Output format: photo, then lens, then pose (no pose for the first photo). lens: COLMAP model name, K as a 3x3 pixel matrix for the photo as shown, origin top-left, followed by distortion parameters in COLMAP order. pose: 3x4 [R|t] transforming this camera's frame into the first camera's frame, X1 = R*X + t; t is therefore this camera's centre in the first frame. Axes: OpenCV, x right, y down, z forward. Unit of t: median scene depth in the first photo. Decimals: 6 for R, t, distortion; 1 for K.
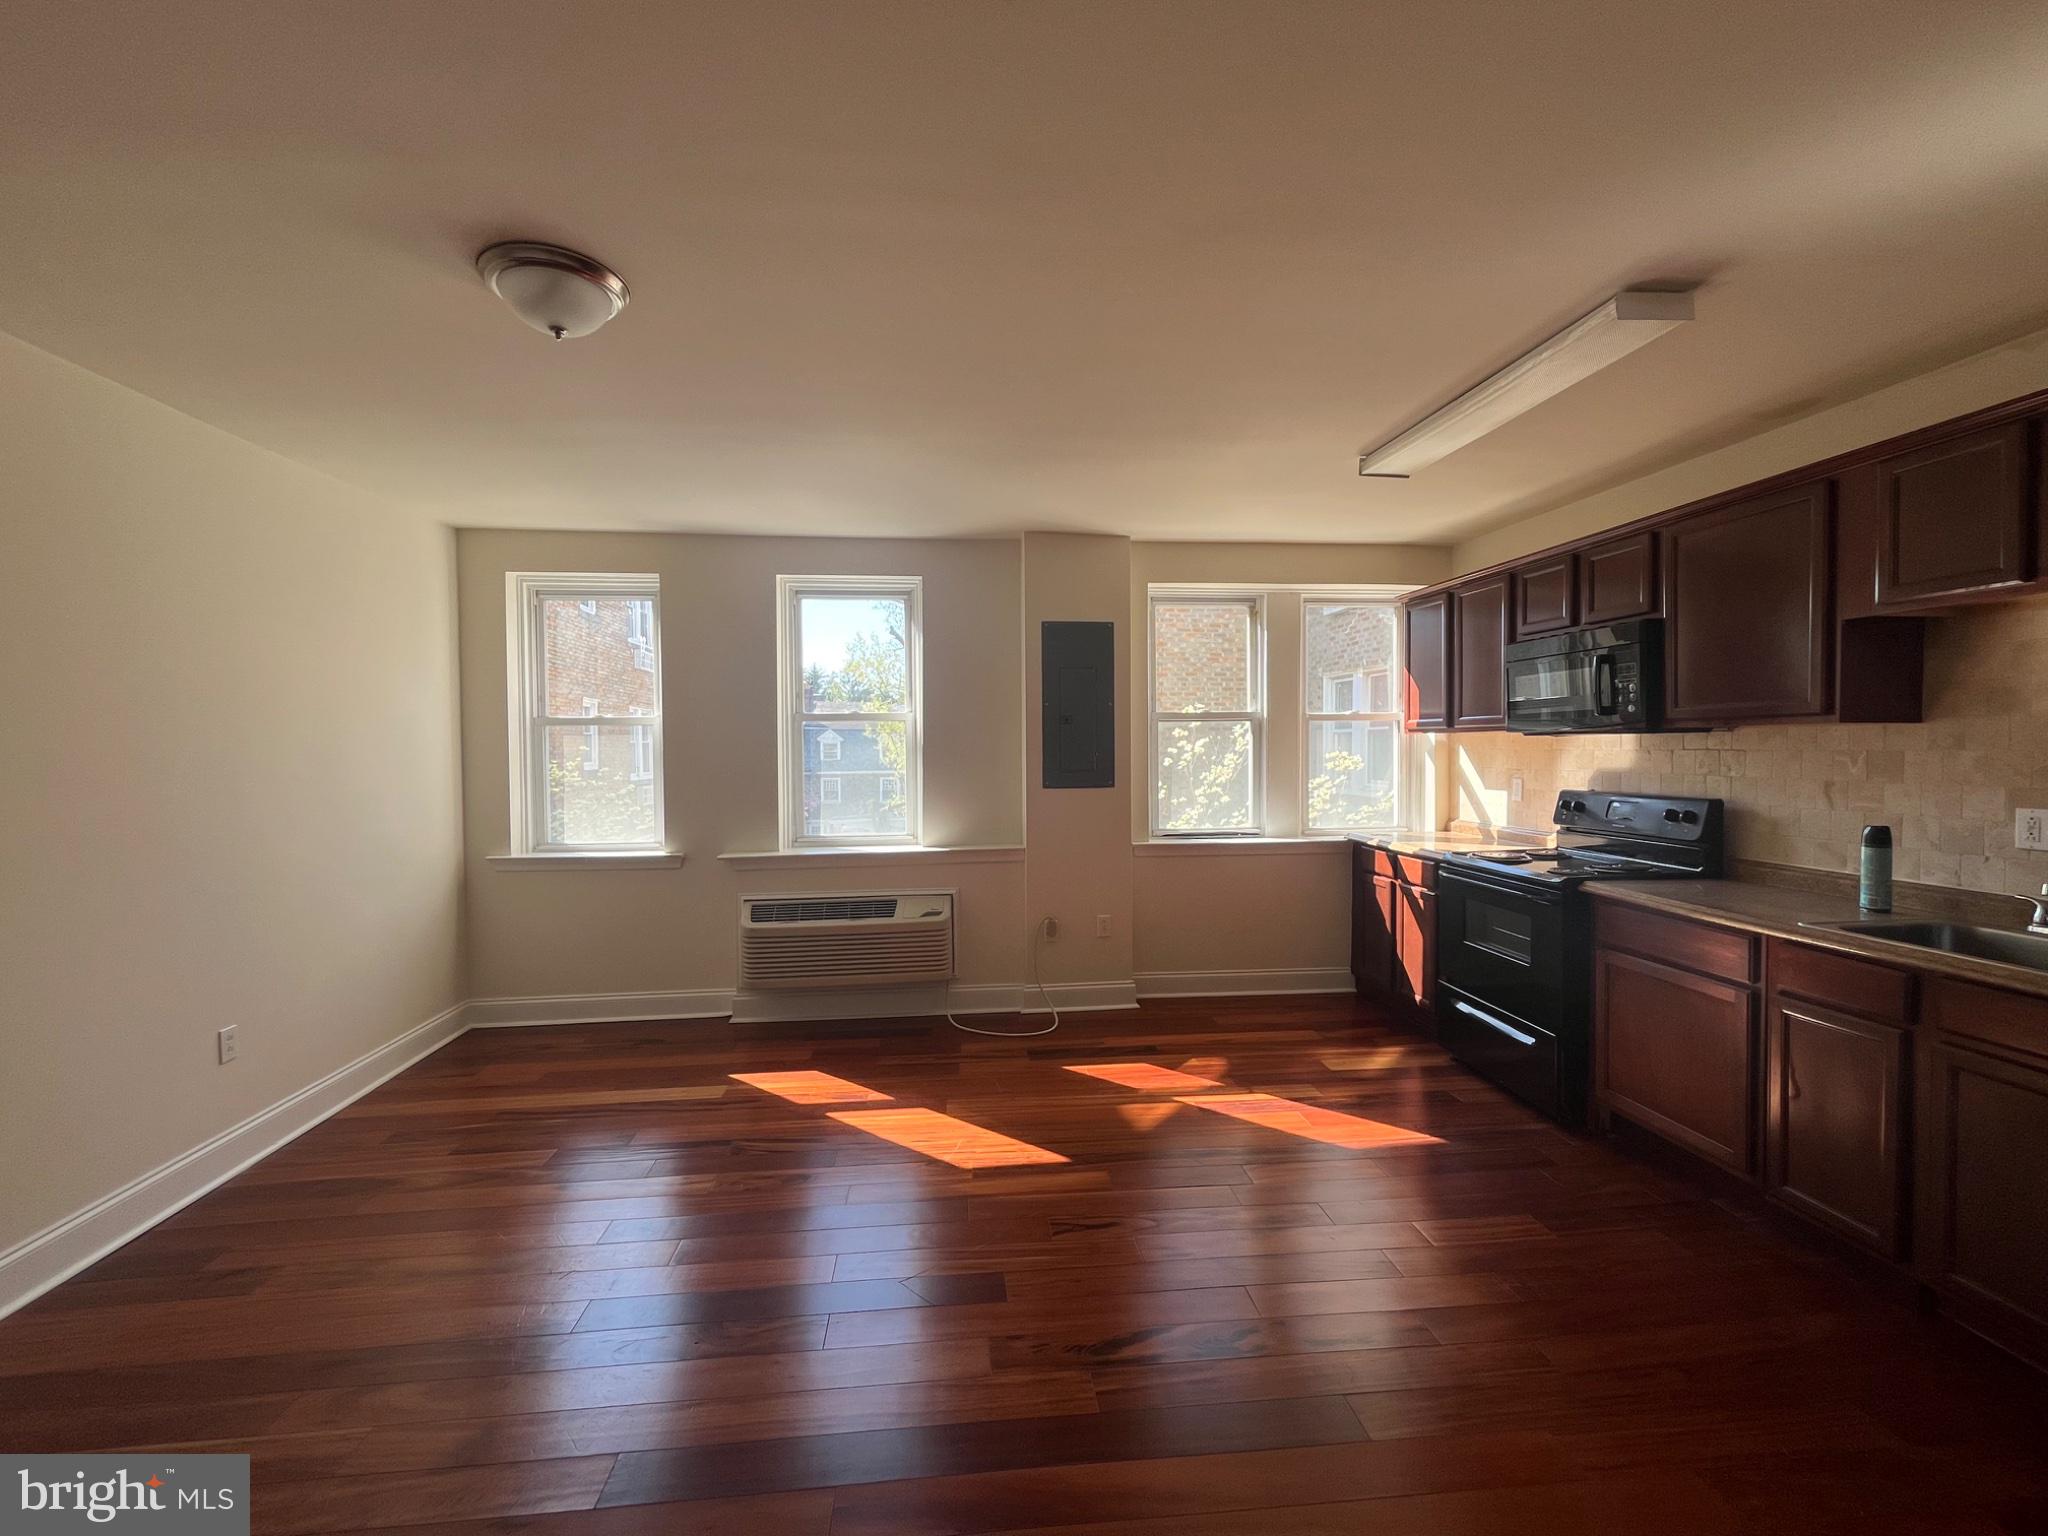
lens RADIAL K [[832.7, 0, 1024.0], [0, 832.7, 768.0], [0, 0, 1]] dist [-0.003219, -0.000223]
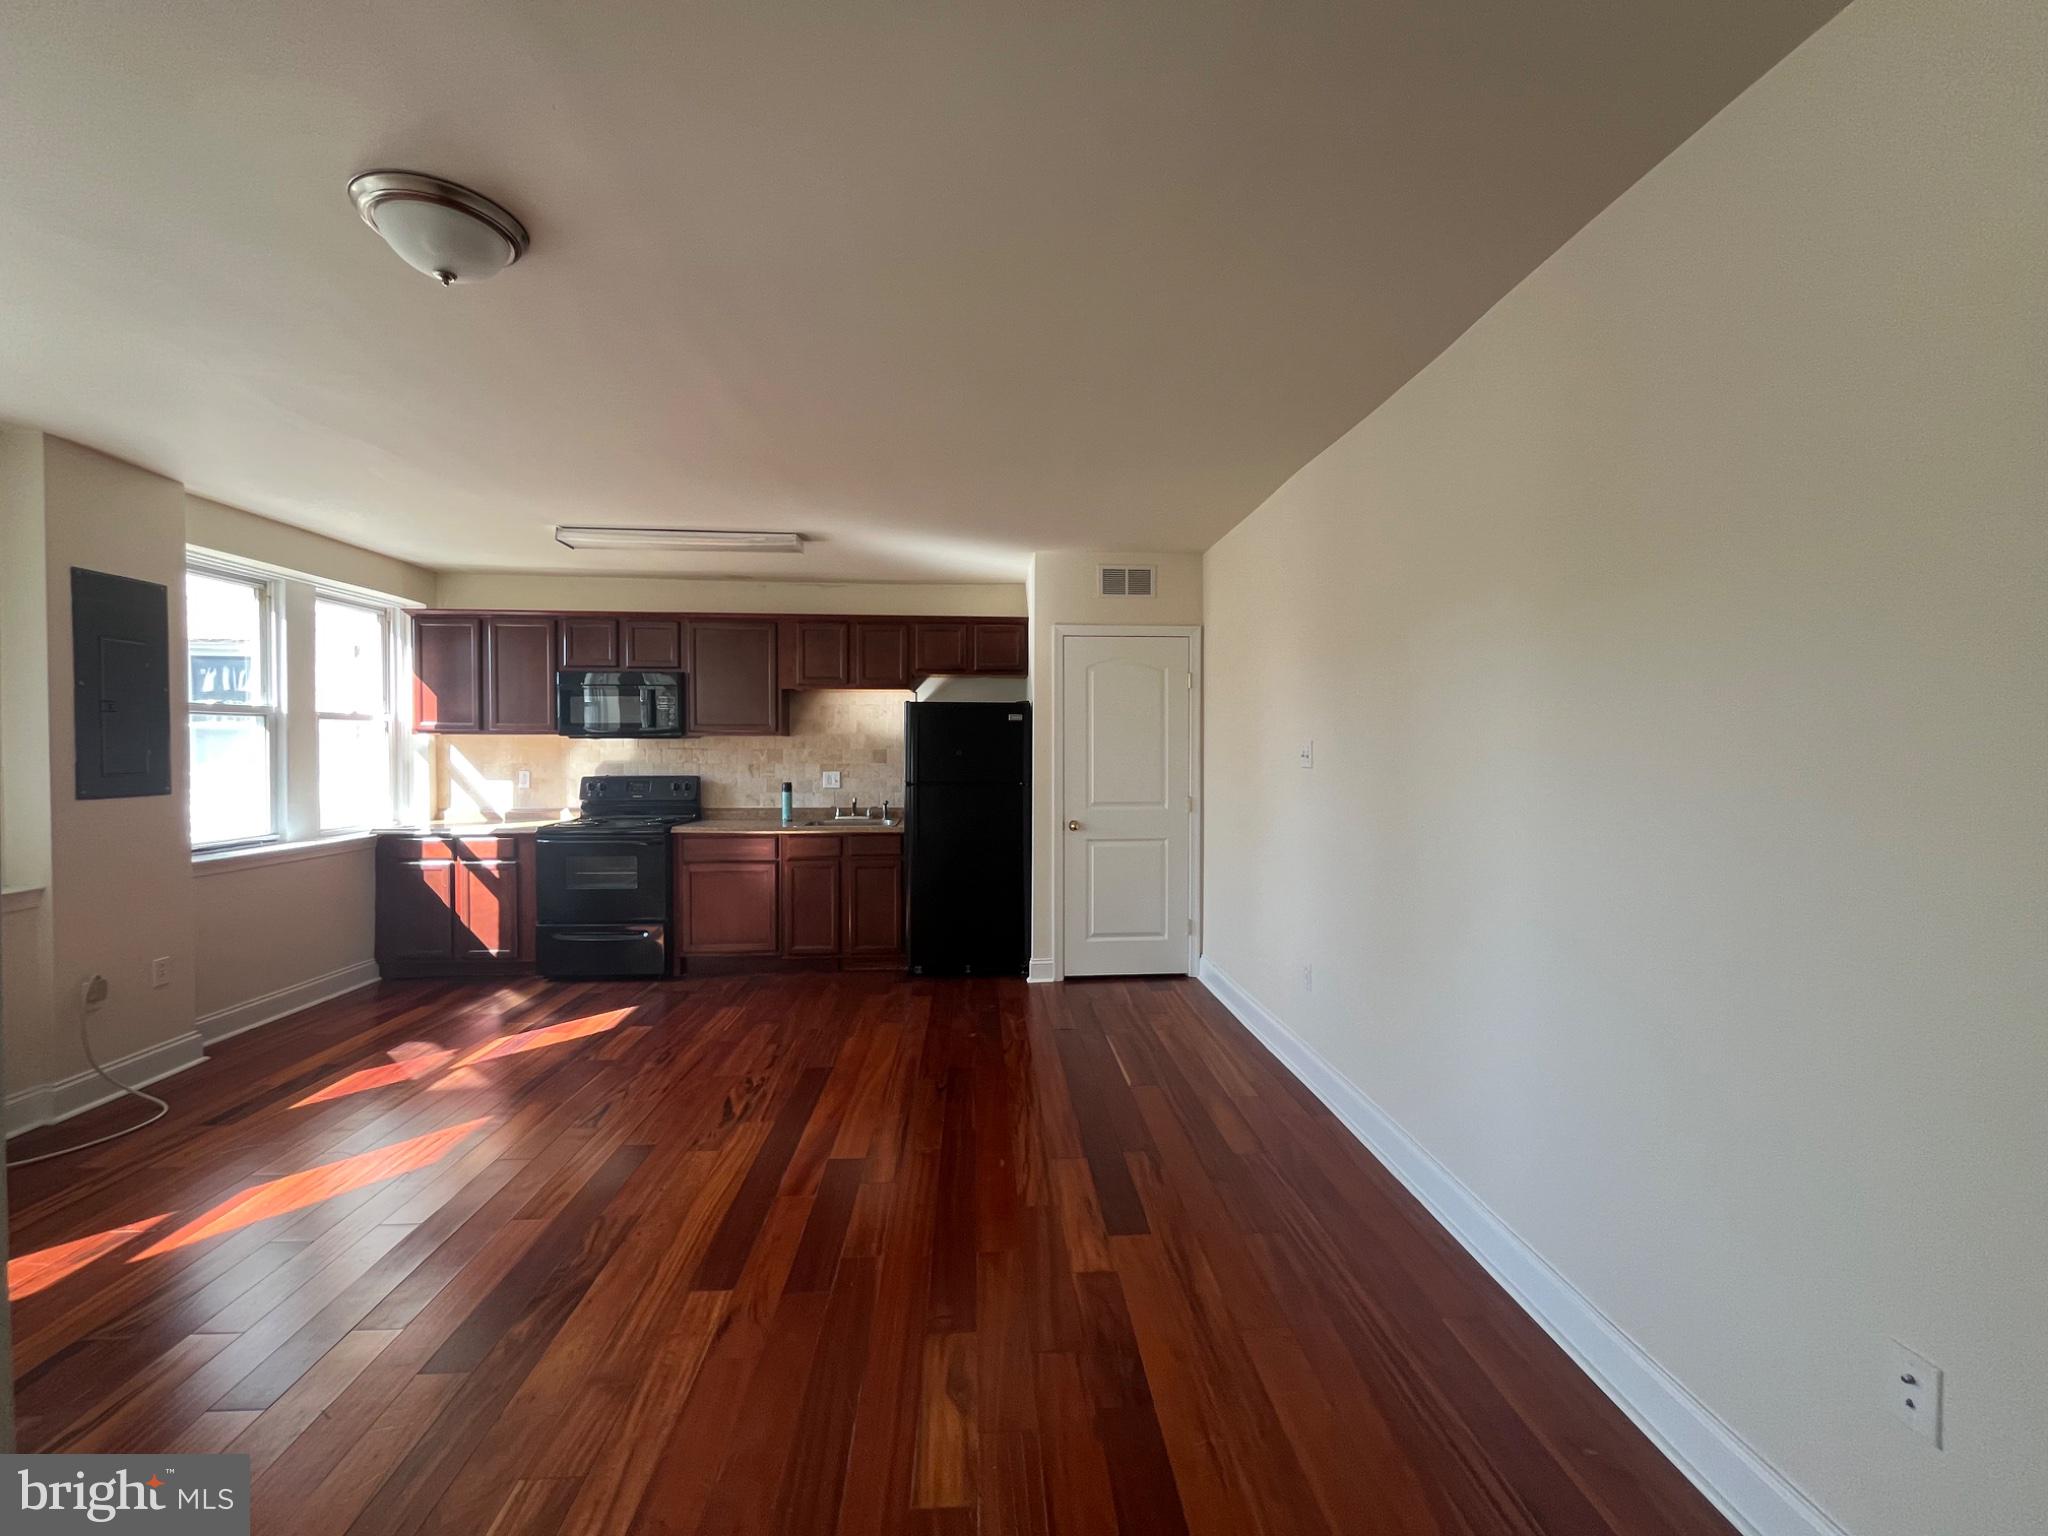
lens RADIAL K [[825.4, 0, 1022.6], [0, 825.4, 761.1], [0, 0, 1]] dist [-0.000755, -0.000077]
pose [[0.041488, -0.008727, 0.999101, -0.674763], [0.023596, 0.999692, 0.007752, 0.005798], [-0.998860, 0.023253, 0.041681, 0.161897]]
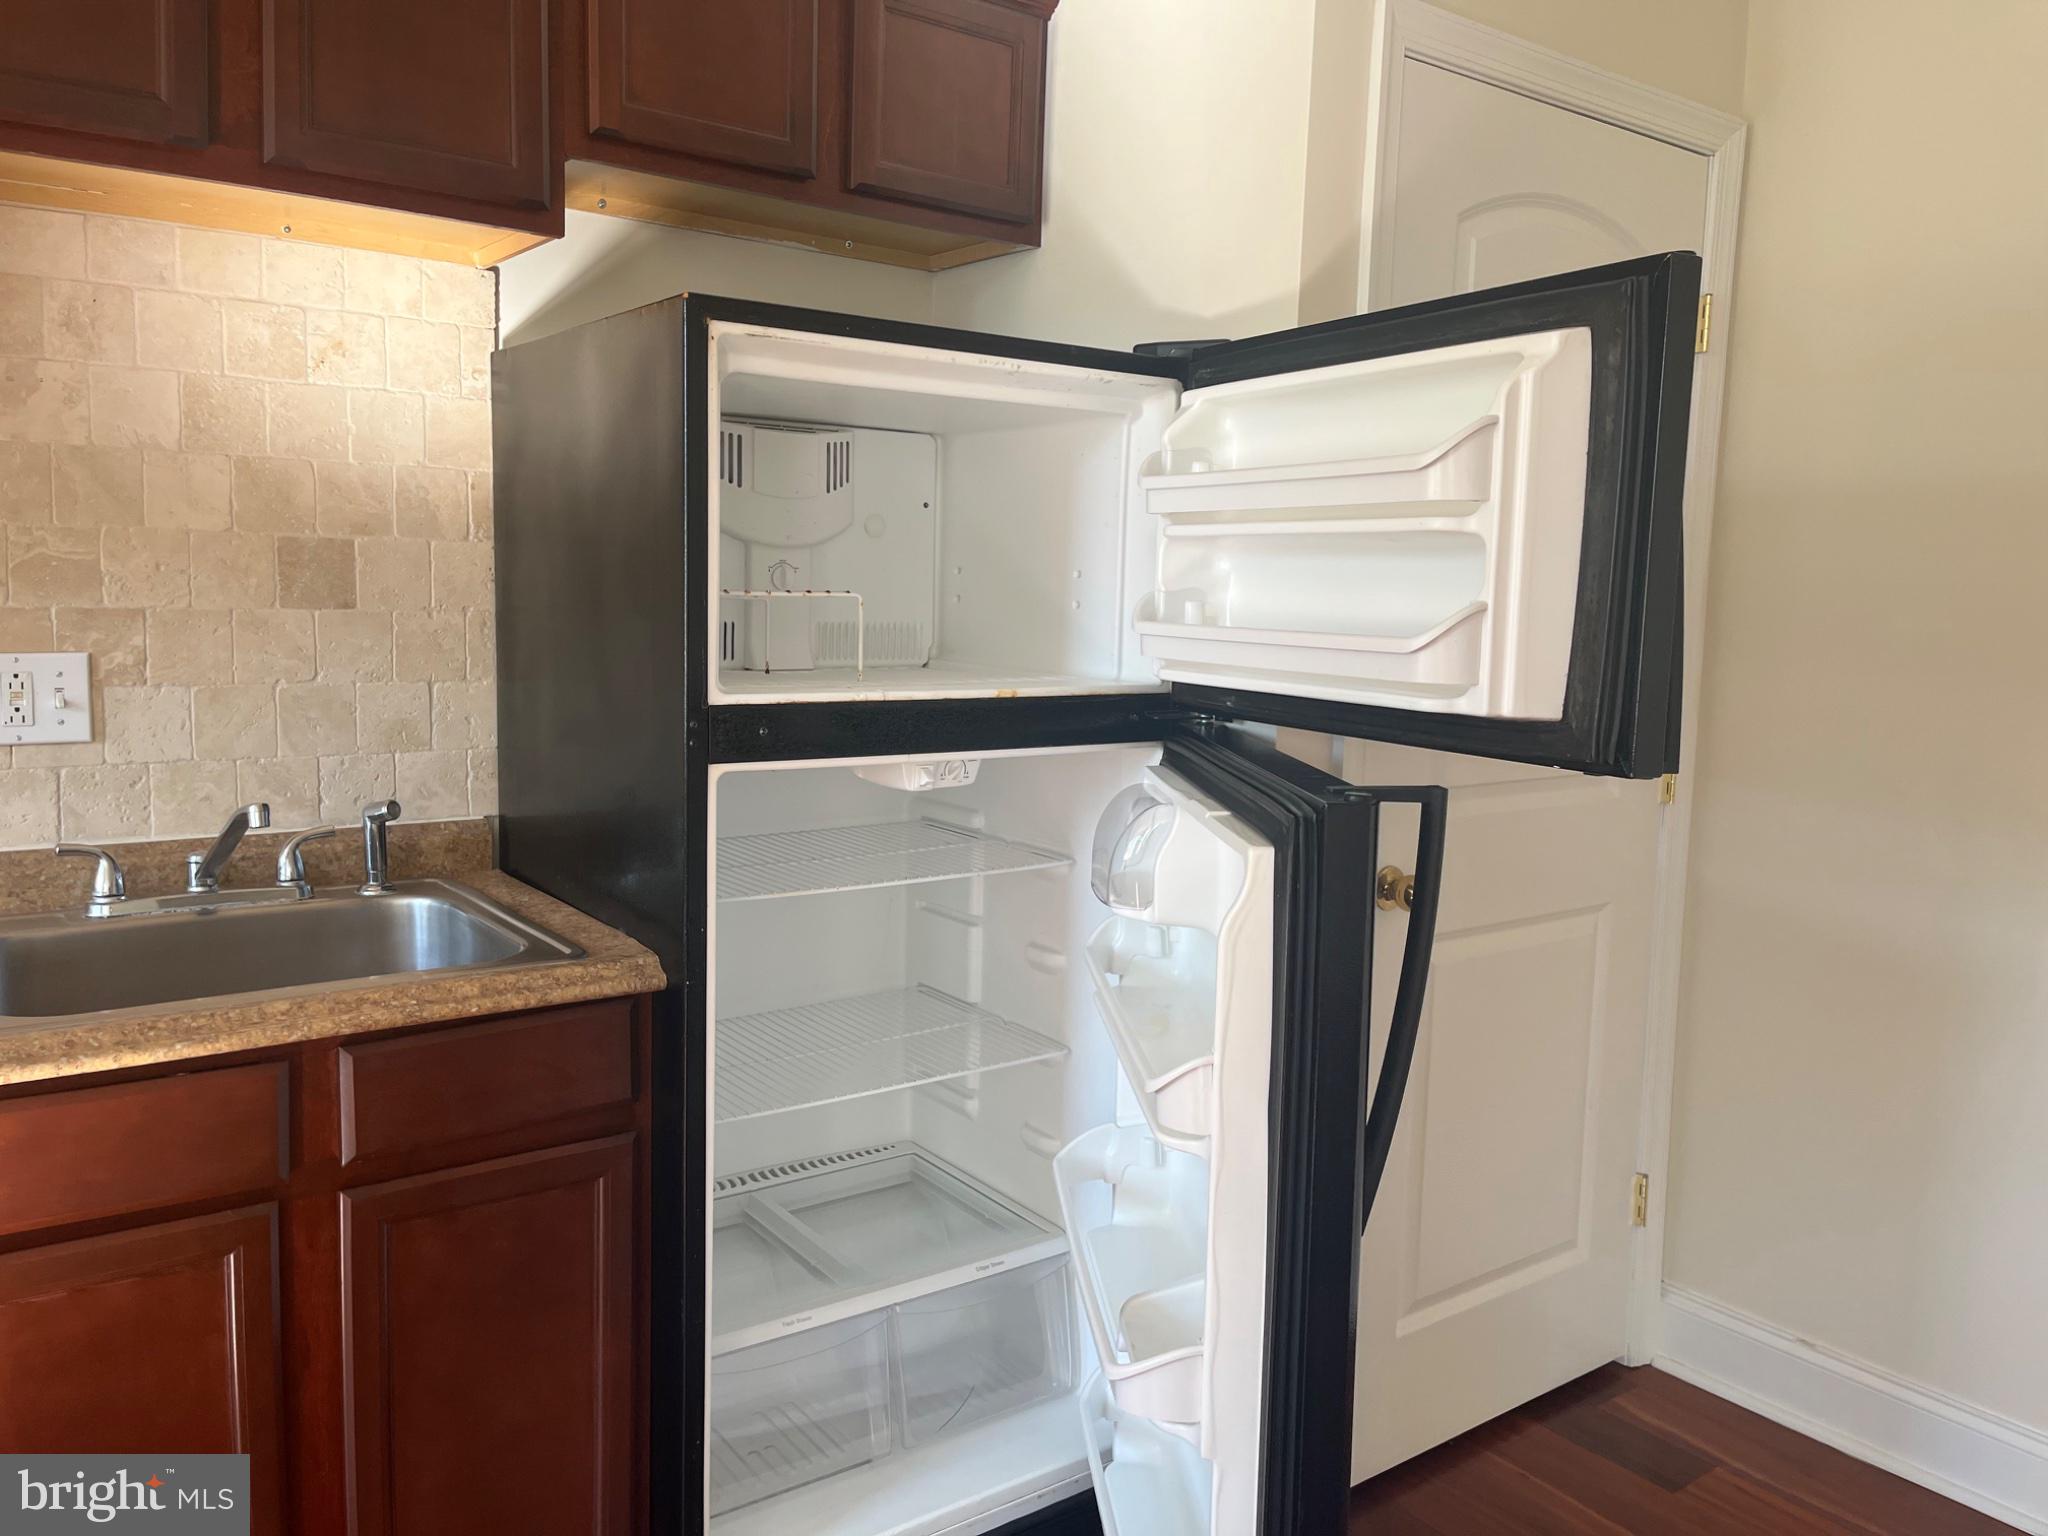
lens RADIAL K [[1554.4, 0, 1024.0], [0, 1554.4, 768.0], [0, 0, 1]] dist [0.091824, -0.129320]
pose [[-0.500443, -0.110128, 0.858737, 0.102678], [-0.005185, 0.992240, 0.124227, 0.000617], [-0.865754, 0.057716, -0.497131, 0.508382]]
